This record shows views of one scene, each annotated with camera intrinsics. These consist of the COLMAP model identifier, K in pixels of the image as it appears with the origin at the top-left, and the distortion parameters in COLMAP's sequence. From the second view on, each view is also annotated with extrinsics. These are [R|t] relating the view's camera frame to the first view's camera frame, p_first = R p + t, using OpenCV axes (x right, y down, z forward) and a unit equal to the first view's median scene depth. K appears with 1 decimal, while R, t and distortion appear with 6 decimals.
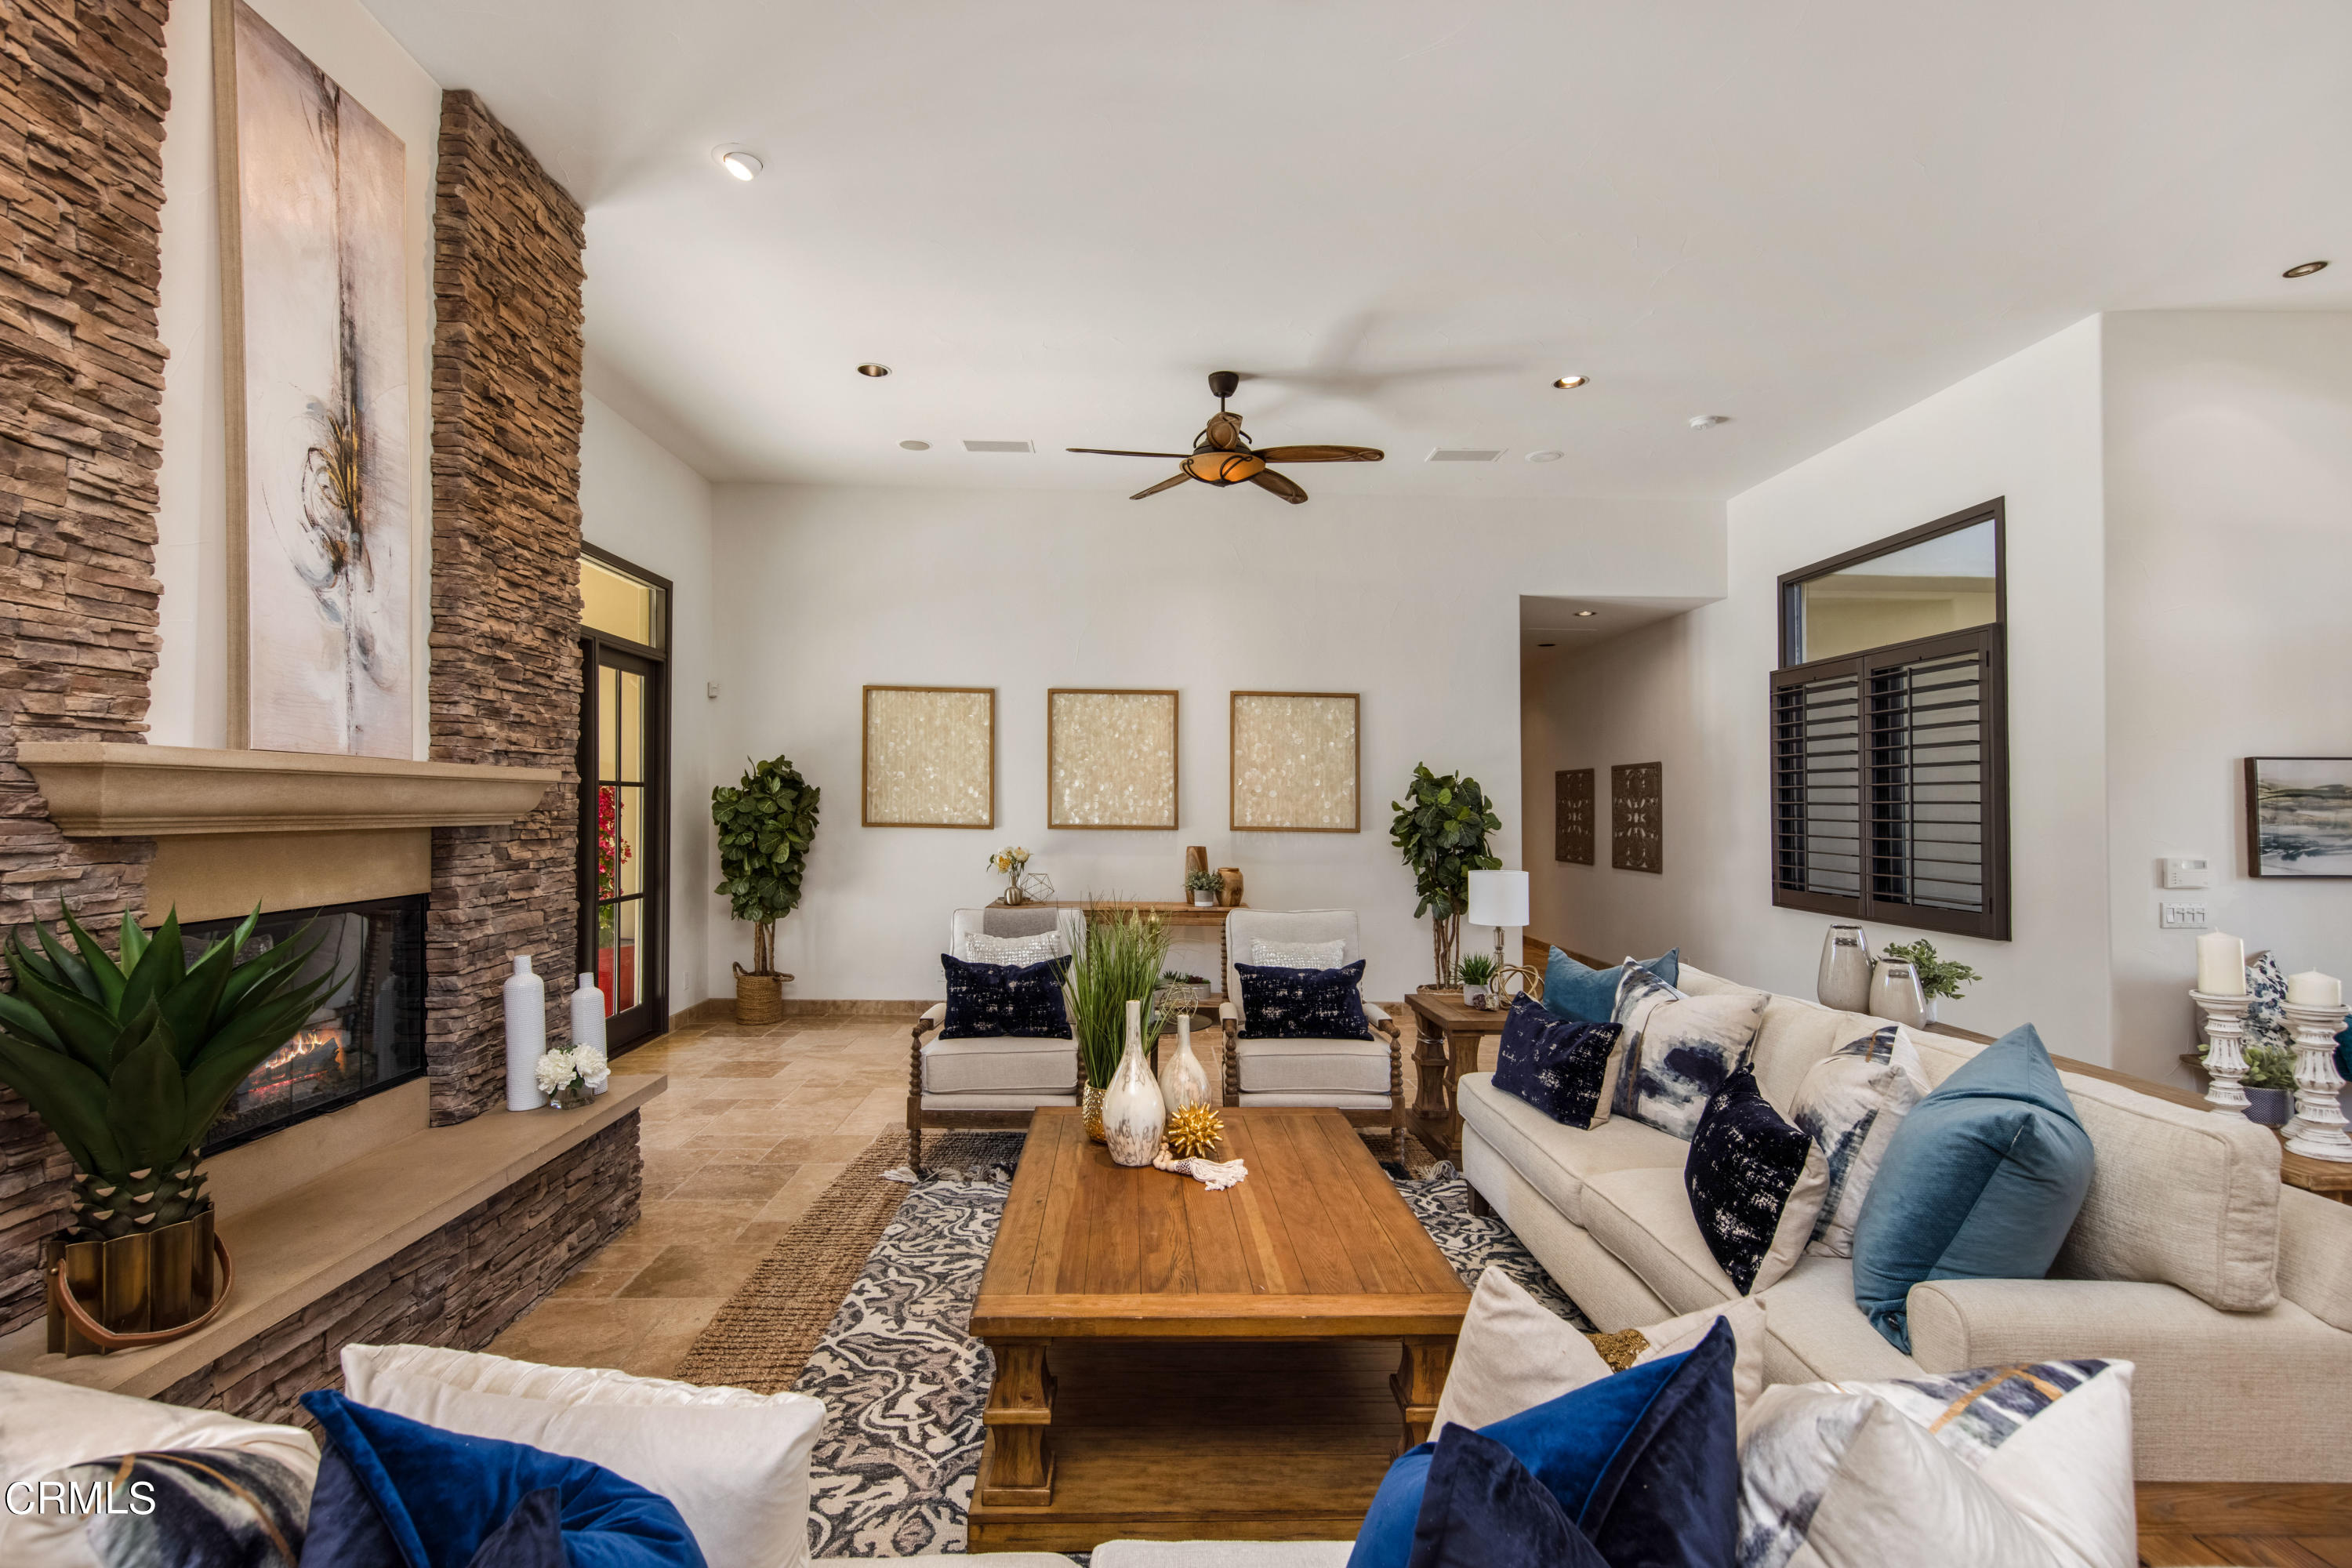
lens RADIAL K [[1122.4, 0, 1168.5], [0, 1122.4, 791.3], [0, 0, 1]] dist [-0.001430, -0.000083]
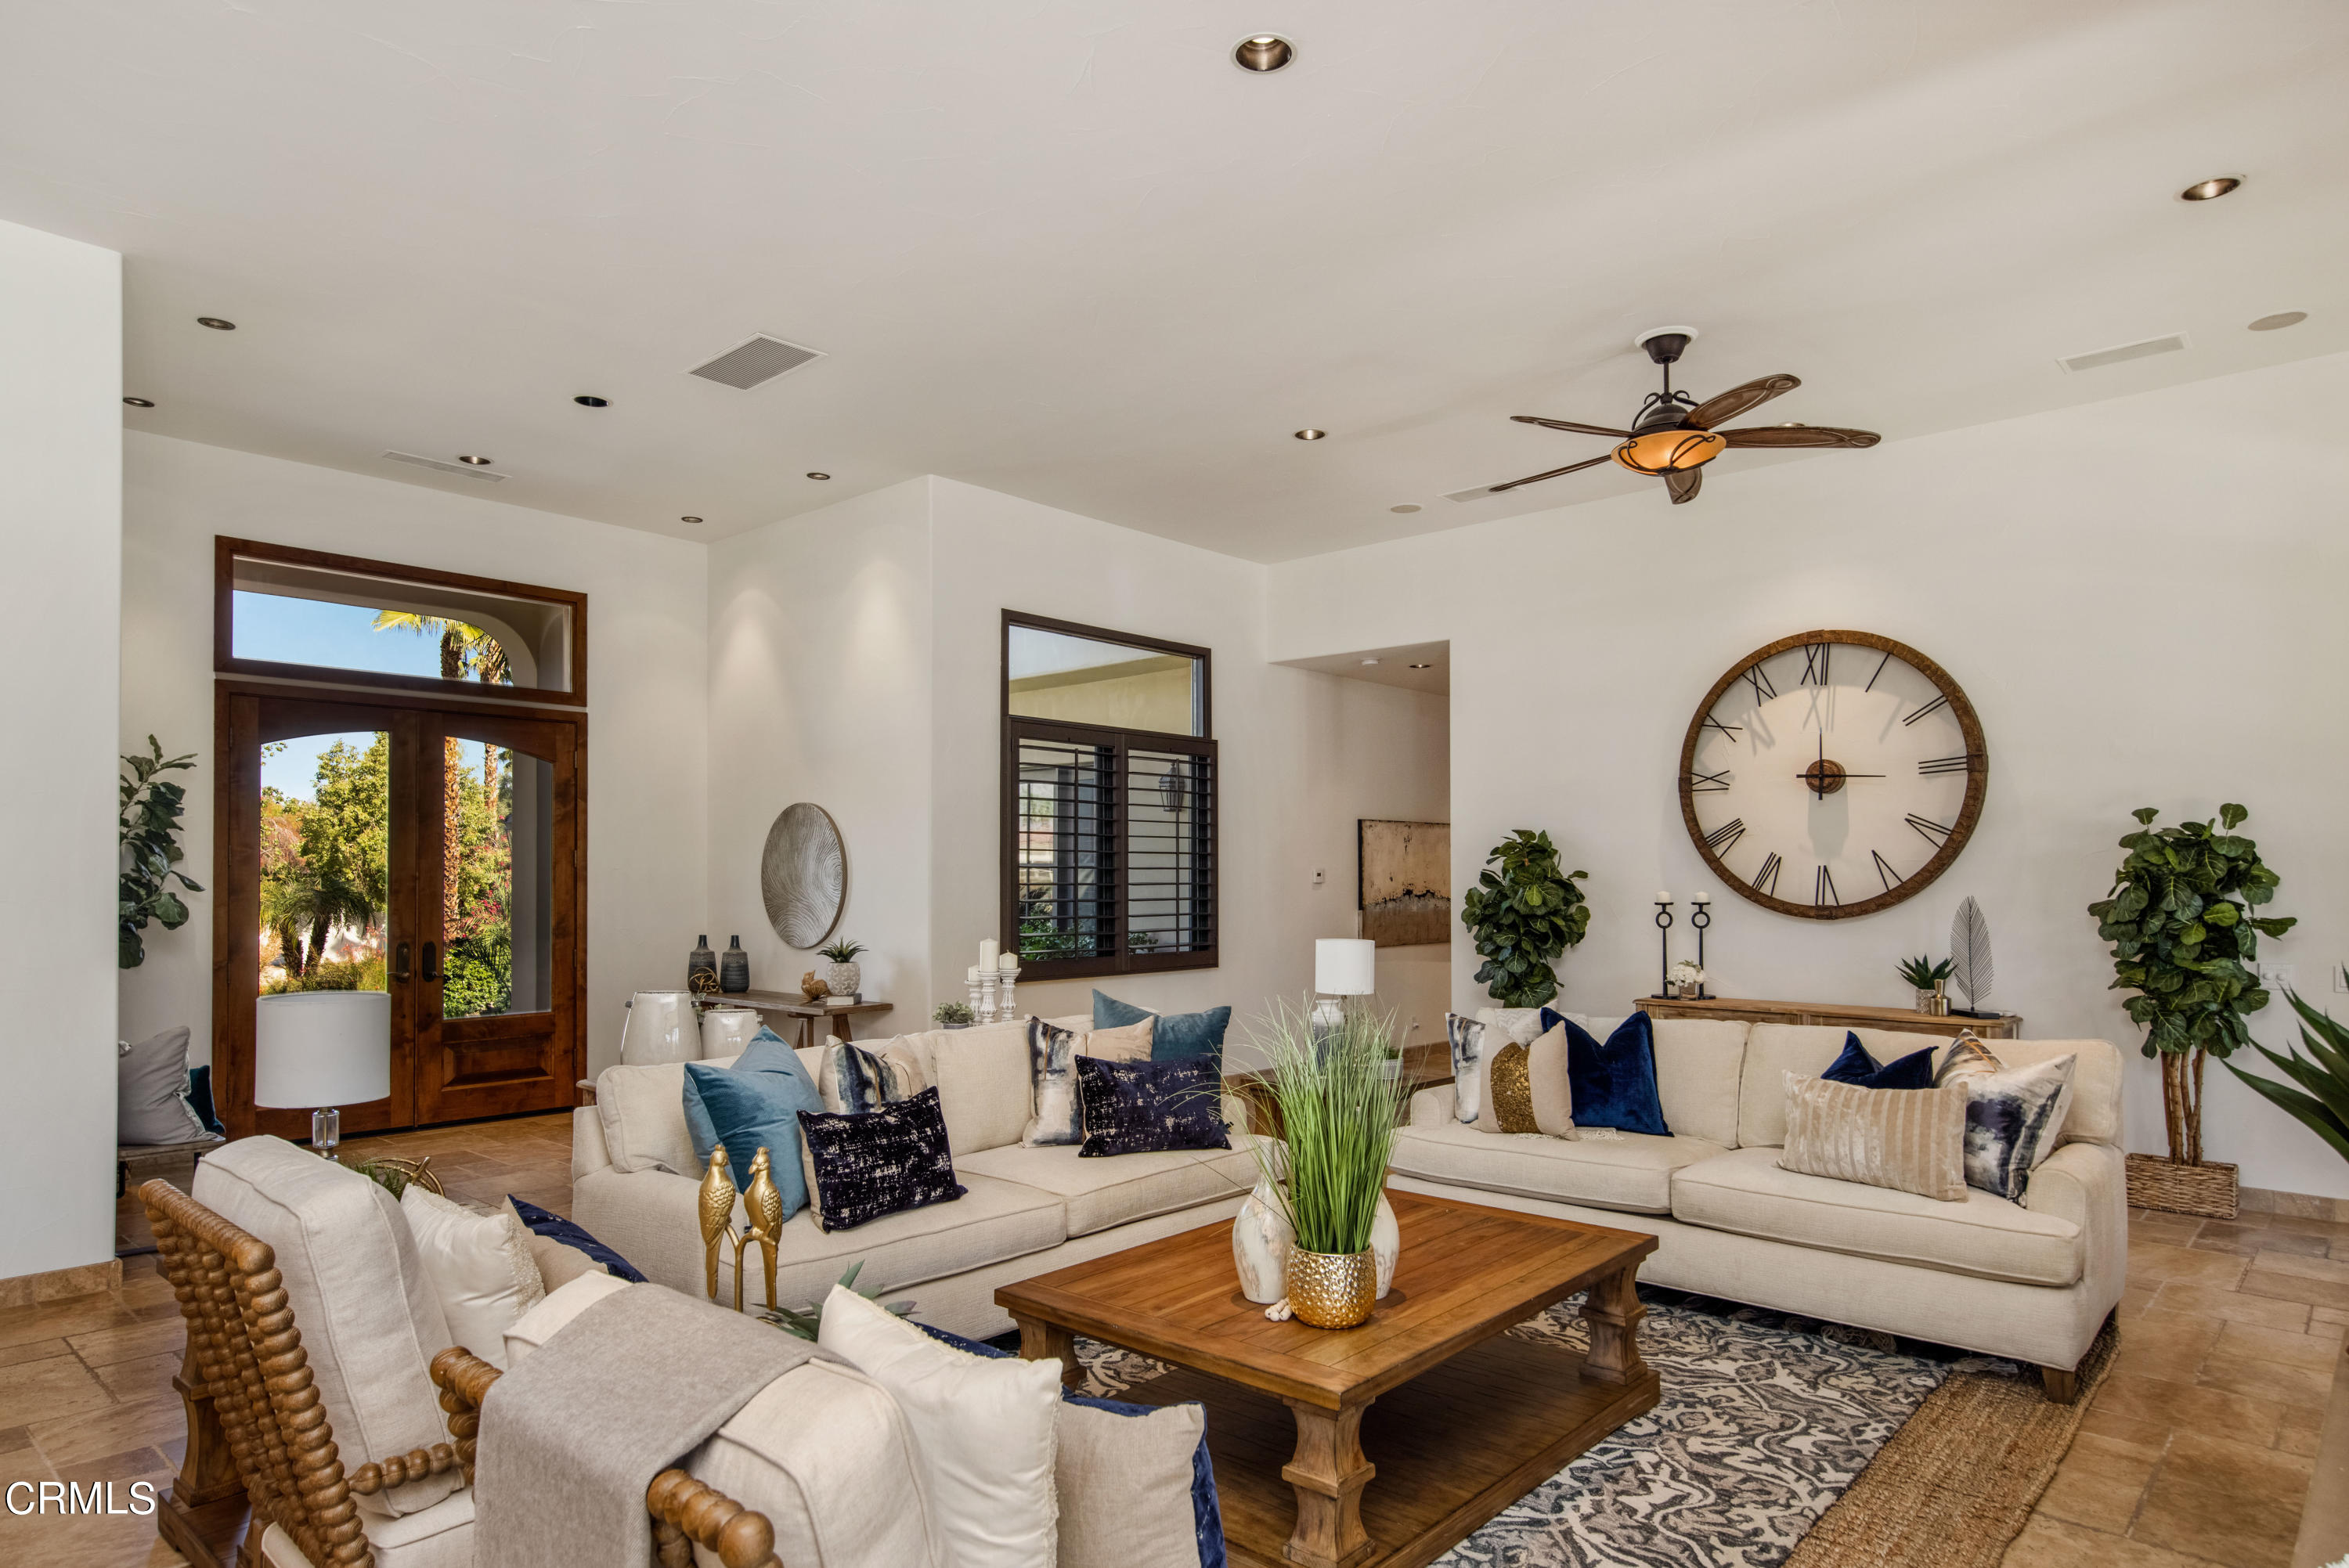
lens RADIAL K [[1310.9, 0, 1162.4], [0, 1310.9, 873.2], [0, 0, 1]] dist [0.003946, 0.000626]
pose [[-0.713011, 0.001596, 0.701151, -0.680897], [-0.010337, 0.999865, -0.012788, 0.023647], [-0.701076, -0.016365, -0.712898, 1.996922]]
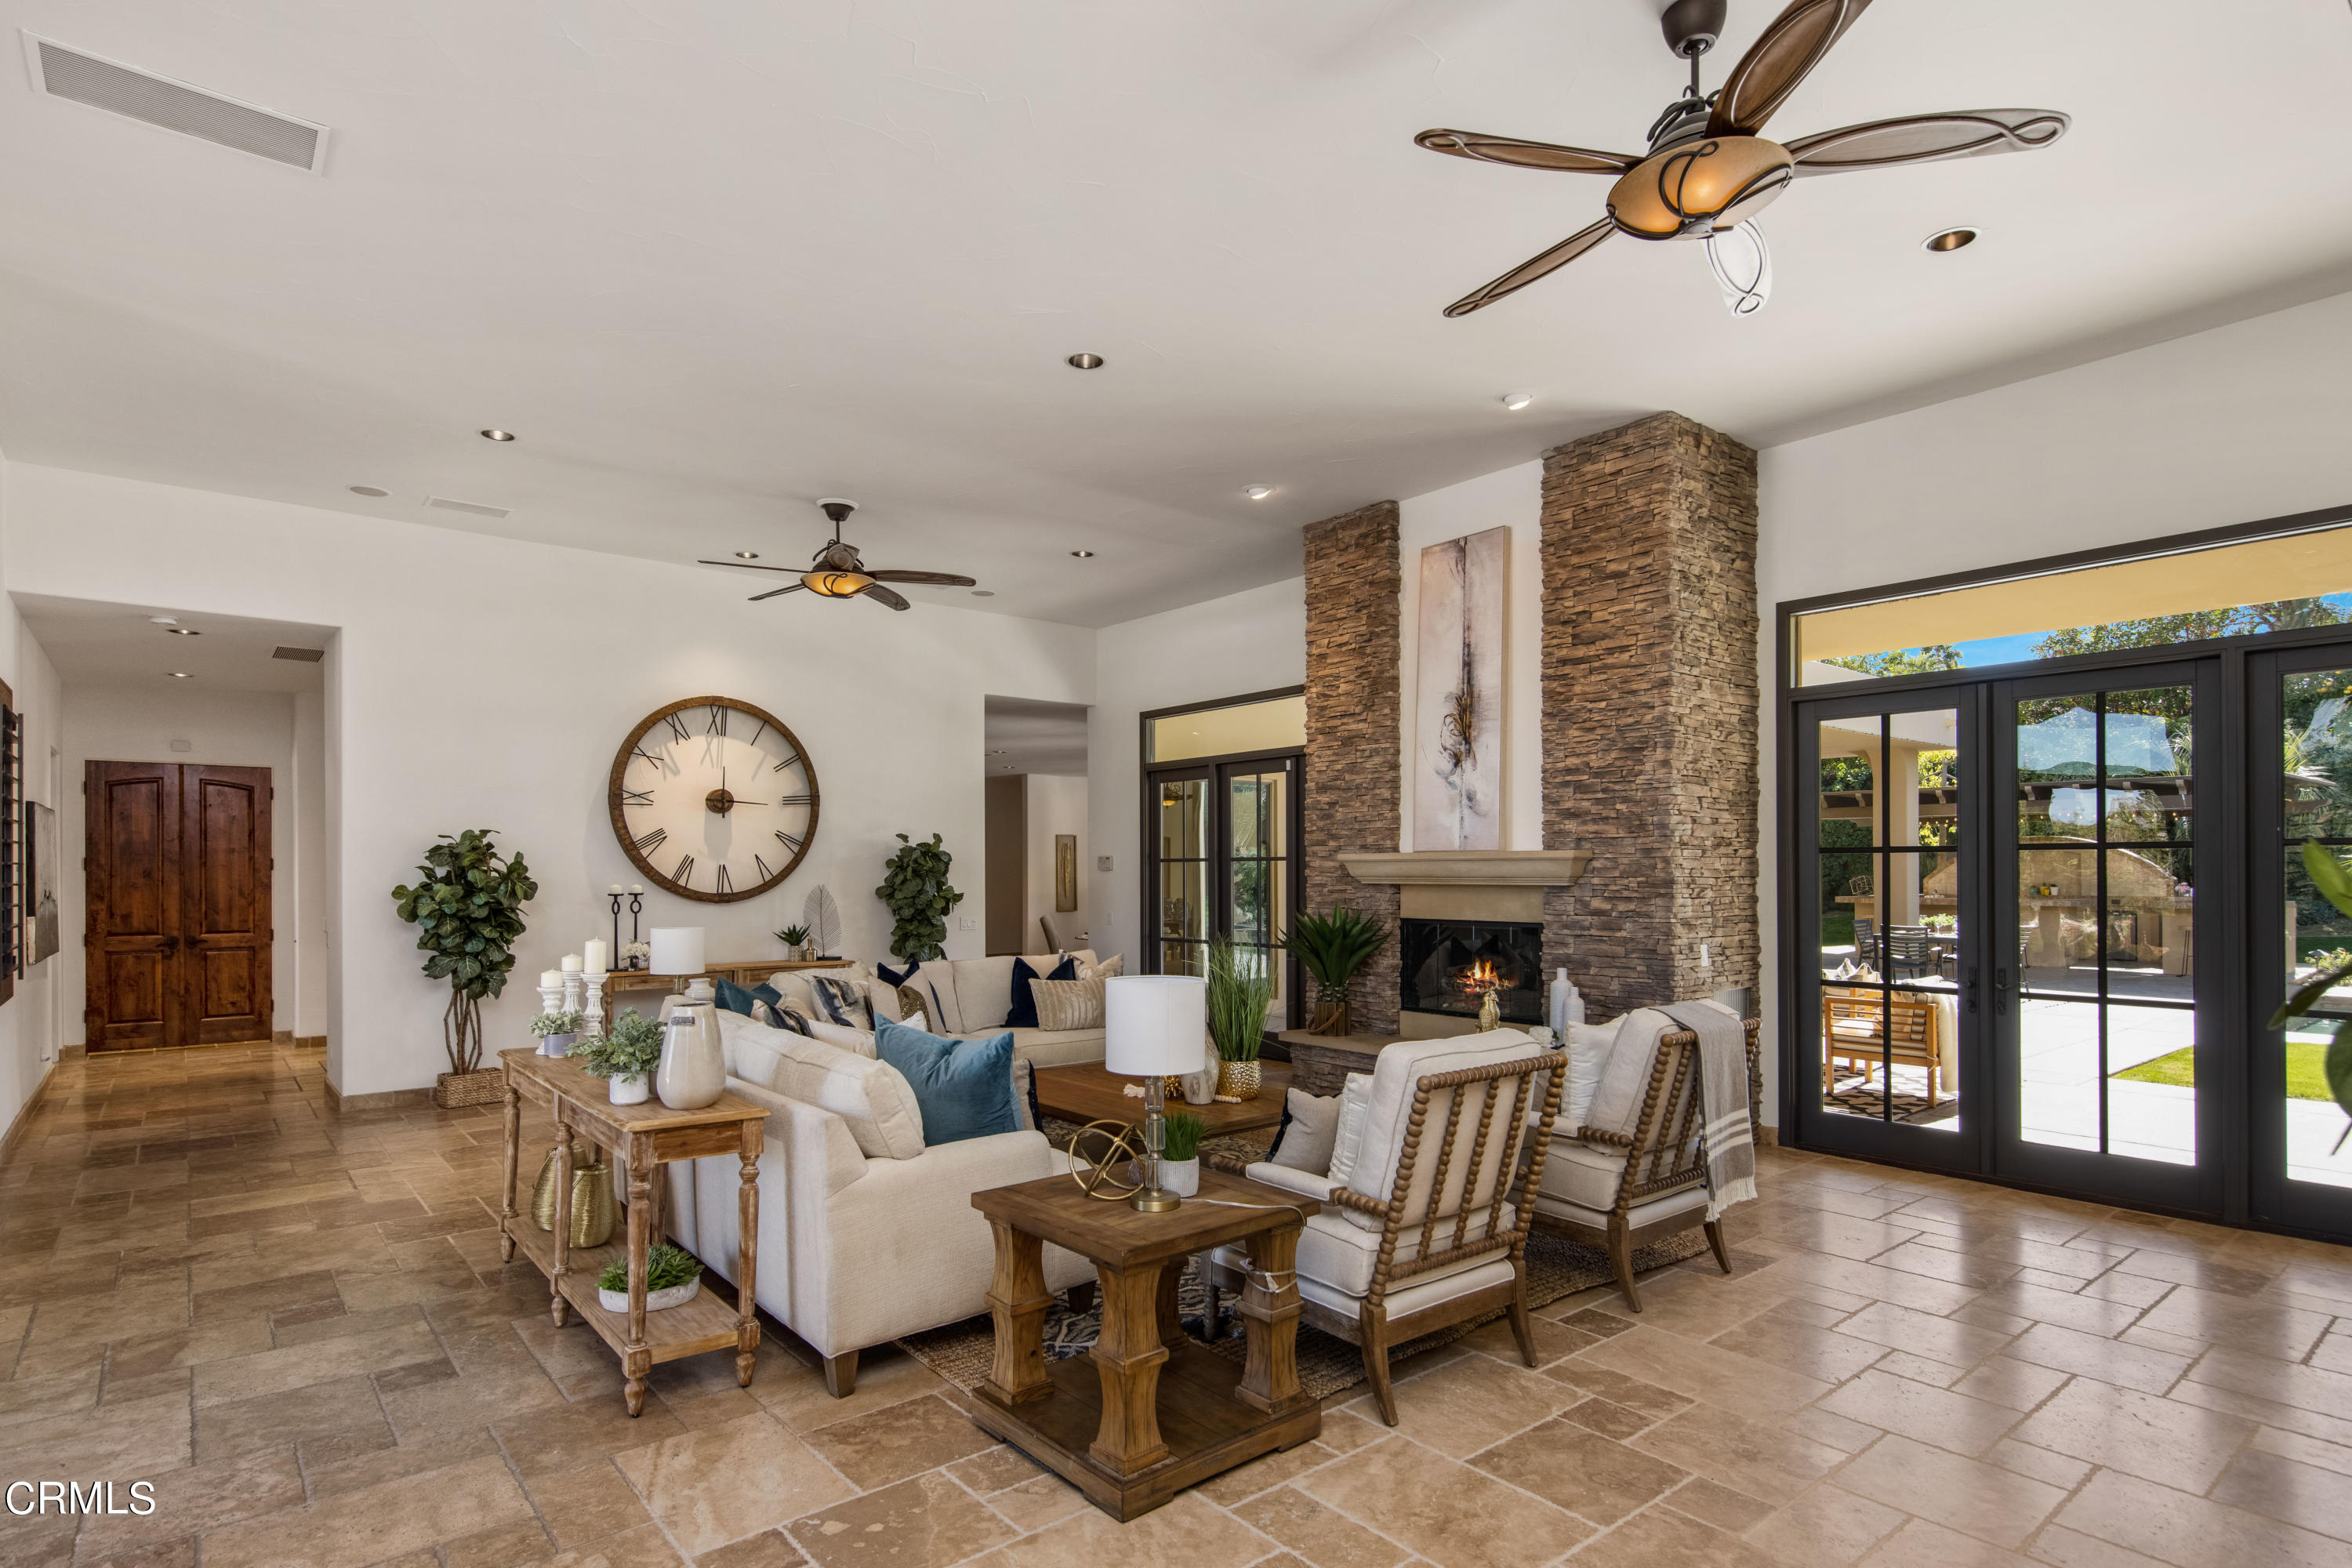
lens RADIAL K [[1213.8, 0, 1193.3], [0, 1213.8, 878.4], [0, 0, 1]] dist [0.004536, 0.000105]
pose [[-0.792878, 0.005136, -0.609358, 1.156524], [0.010274, 0.999935, -0.004939, 0.029631], [0.609293, -0.010177, -0.792880, 2.676277]]
